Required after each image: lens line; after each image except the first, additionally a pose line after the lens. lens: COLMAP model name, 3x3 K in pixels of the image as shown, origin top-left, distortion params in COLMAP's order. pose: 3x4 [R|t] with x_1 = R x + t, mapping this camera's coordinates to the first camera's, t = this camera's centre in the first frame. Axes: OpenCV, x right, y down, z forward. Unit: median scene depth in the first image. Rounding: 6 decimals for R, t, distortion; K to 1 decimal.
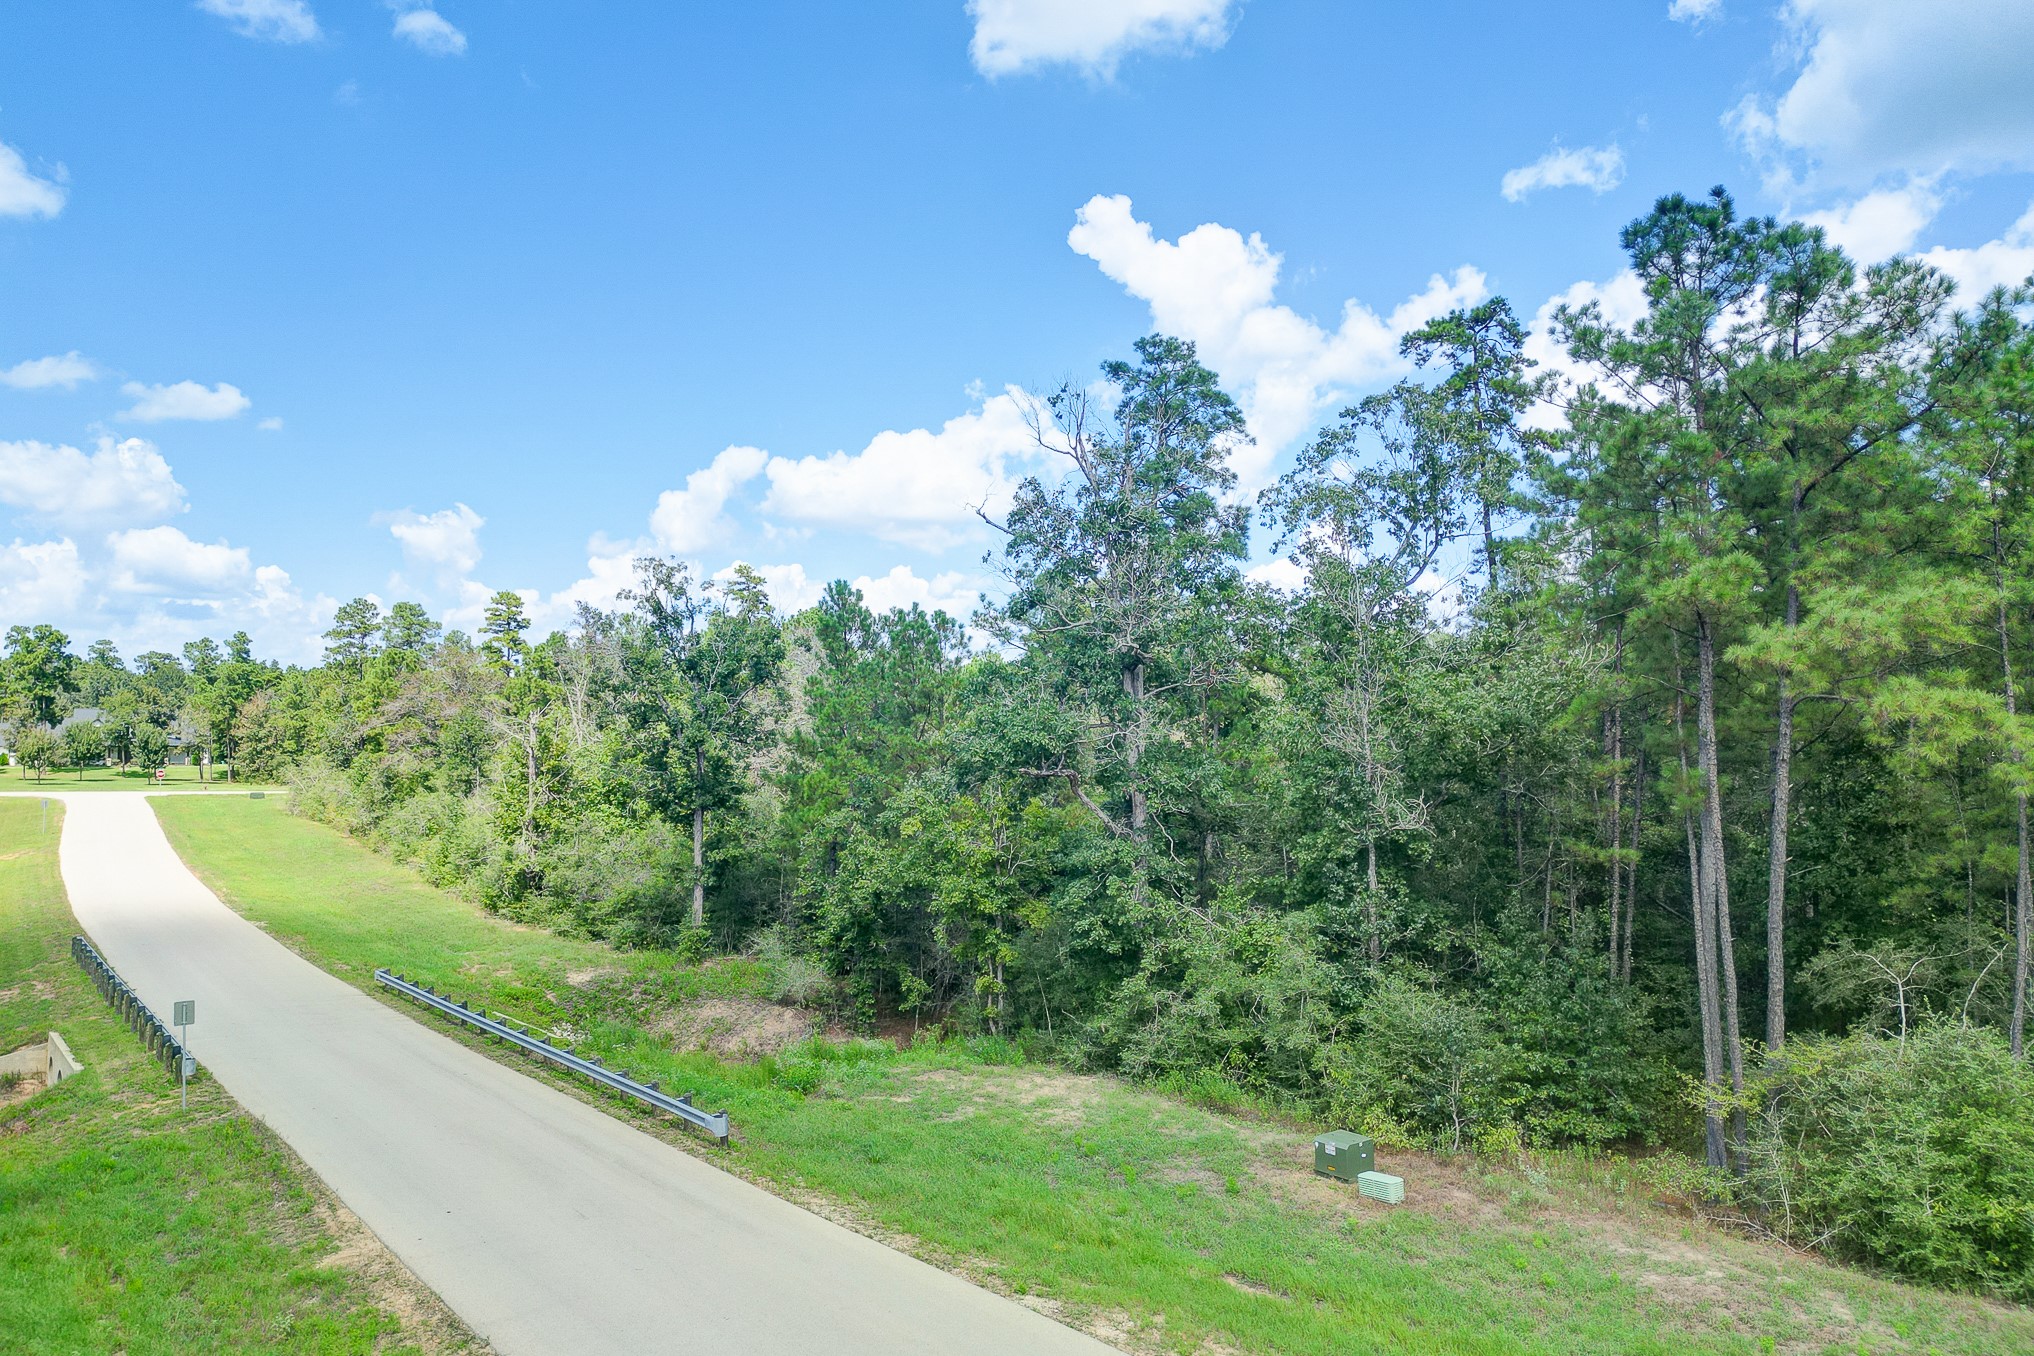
lens RADIAL K [[1439.8, 0, 1008.8], [0, 1439.8, 678.4], [0, 0, 1]] dist [0.064904, -0.061906]
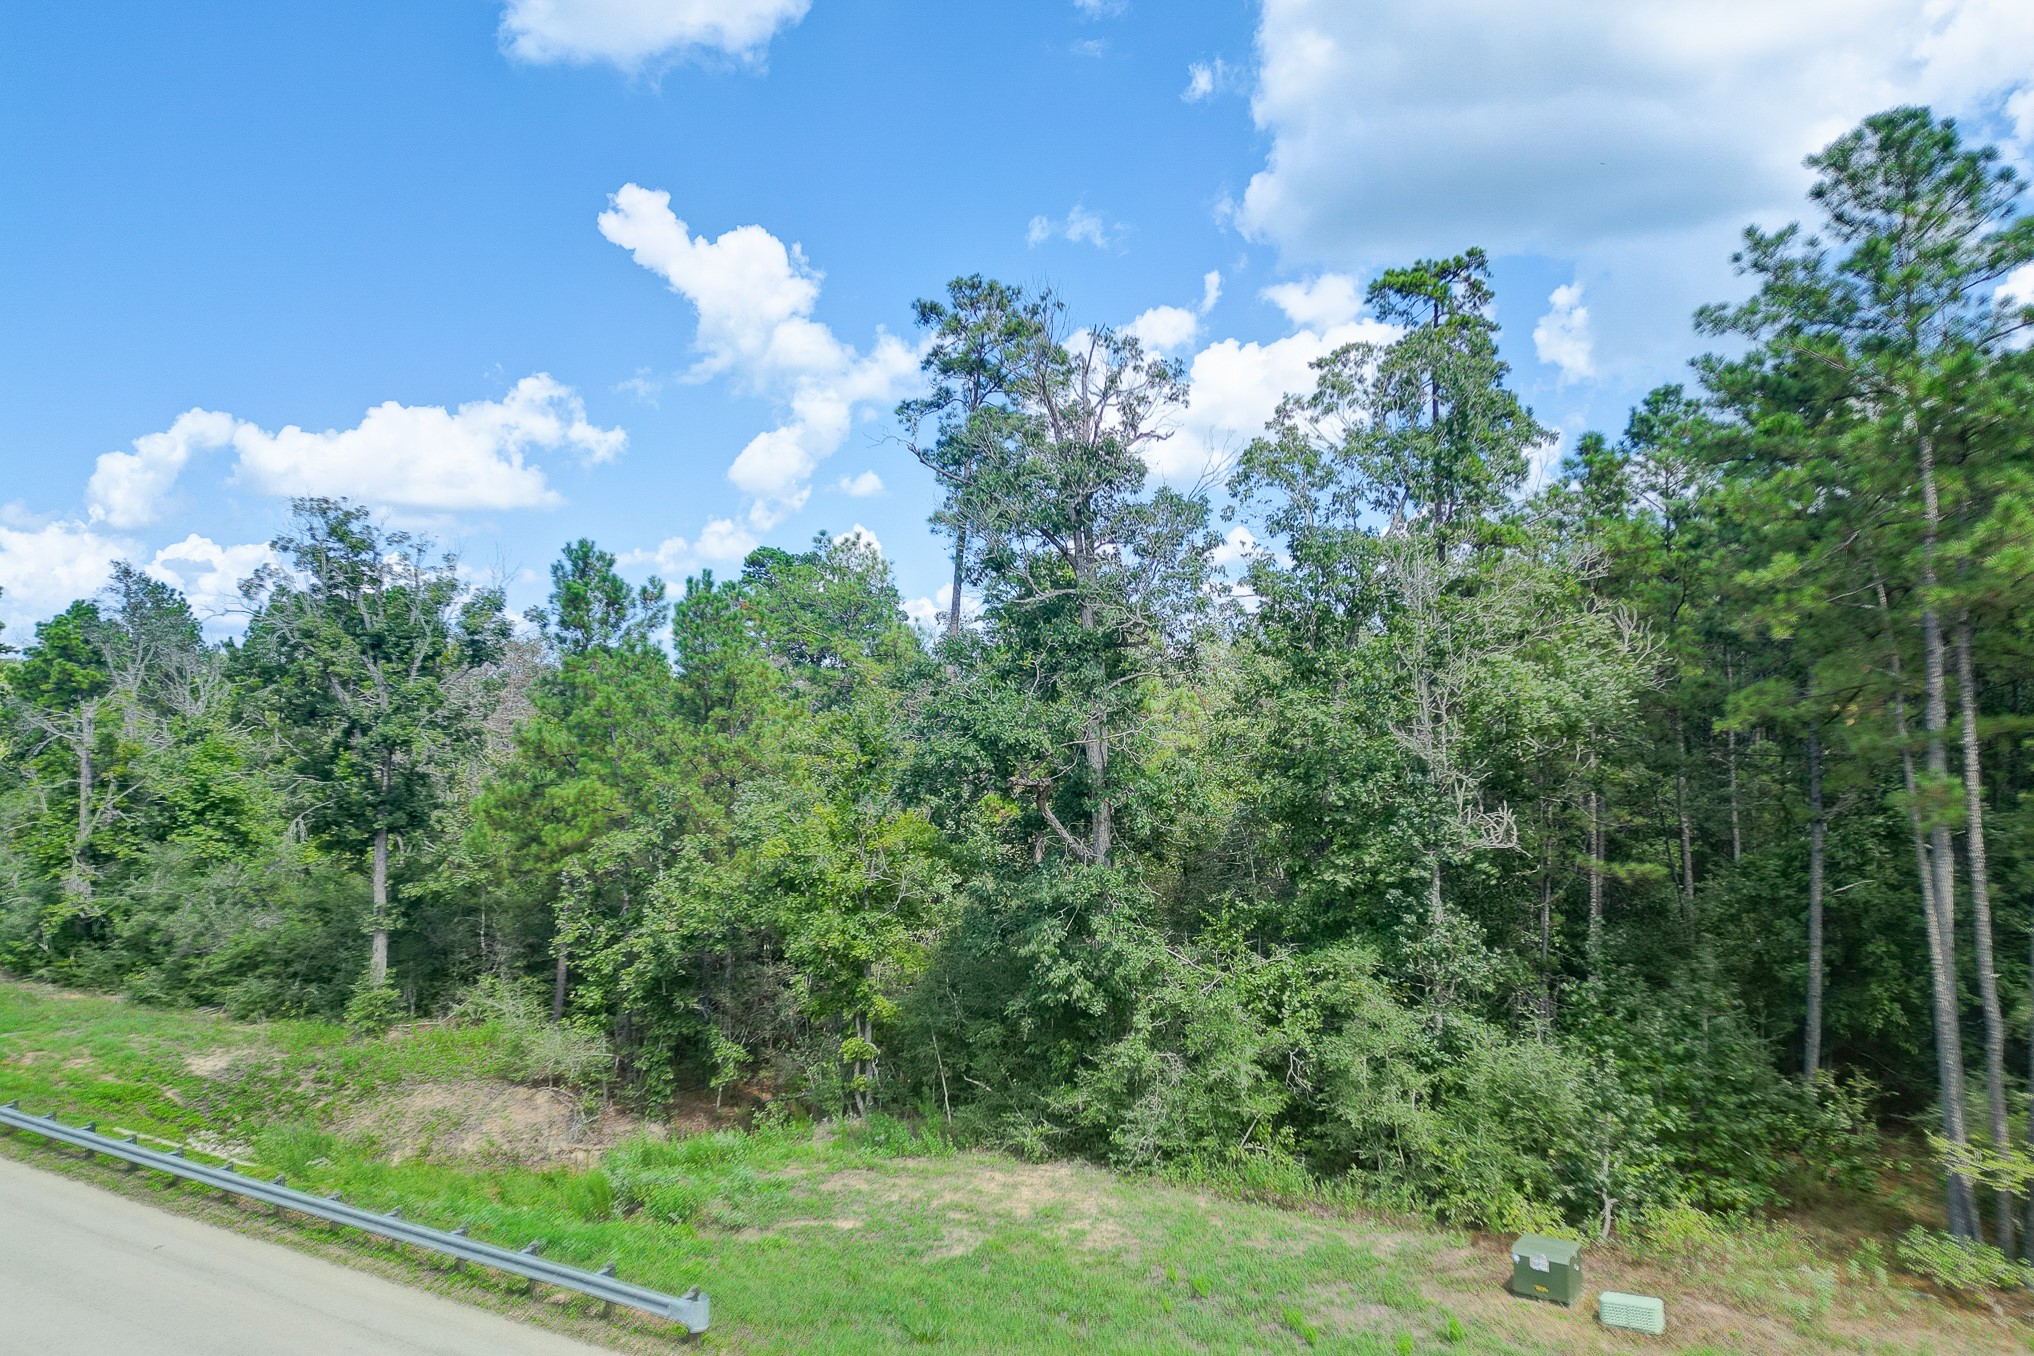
lens RADIAL K [[1425.0, 0, 1013.1], [0, 1425.0, 708.5], [0, 0, 1]] dist [0.058869, -0.059046]
pose [[0.944168, 0.017462, 0.329002, -0.151920], [-0.021809, 0.999717, 0.009527, 0.011453], [-0.328743, -0.016170, 0.944281, 0.178618]]
